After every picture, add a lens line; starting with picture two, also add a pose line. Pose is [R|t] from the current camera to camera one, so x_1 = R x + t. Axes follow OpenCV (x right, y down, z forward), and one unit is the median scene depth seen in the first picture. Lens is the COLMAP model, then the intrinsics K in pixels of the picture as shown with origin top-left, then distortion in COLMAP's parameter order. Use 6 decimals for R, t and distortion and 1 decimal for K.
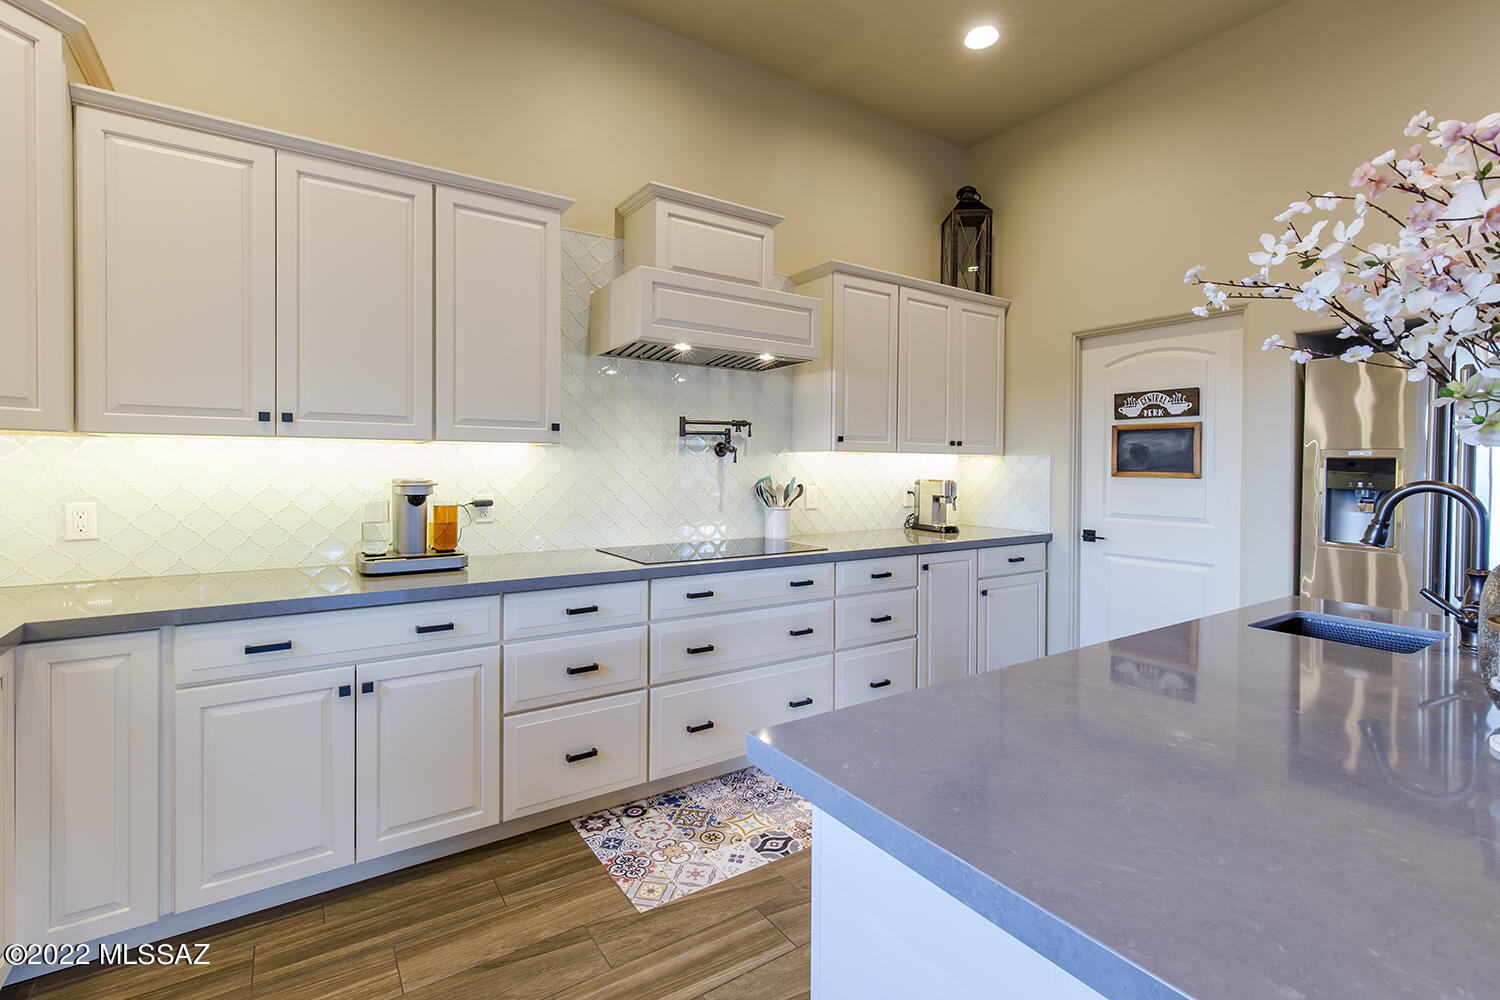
lens RADIAL K [[678.8, 0, 747.3], [0, 678.8, 473.7], [0, 0, 1]] dist [-0.000742, -0.000202]
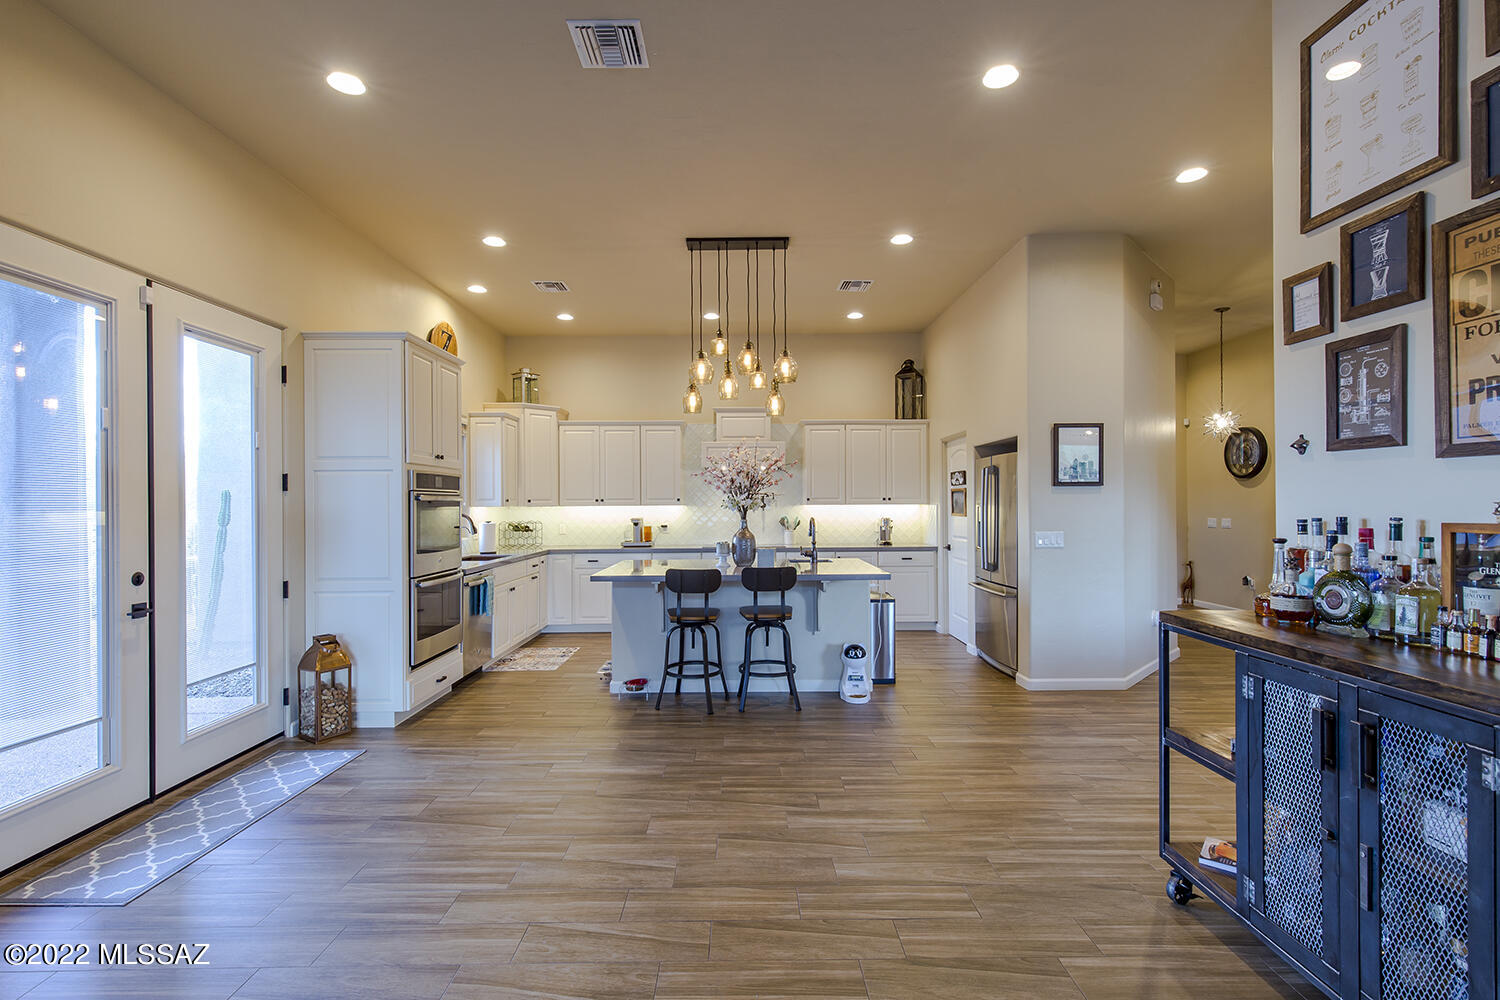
lens RADIAL K [[680.3, 0, 743.1], [0, 680.3, 503.5], [0, 0, 1]] dist [0.003362, -0.000047]
pose [[0.831951, -0.013153, -0.554693, 1.460931], [0.005535, 0.999866, -0.015407, -0.005480], [0.554821, 0.009747, 0.831913, -1.187410]]
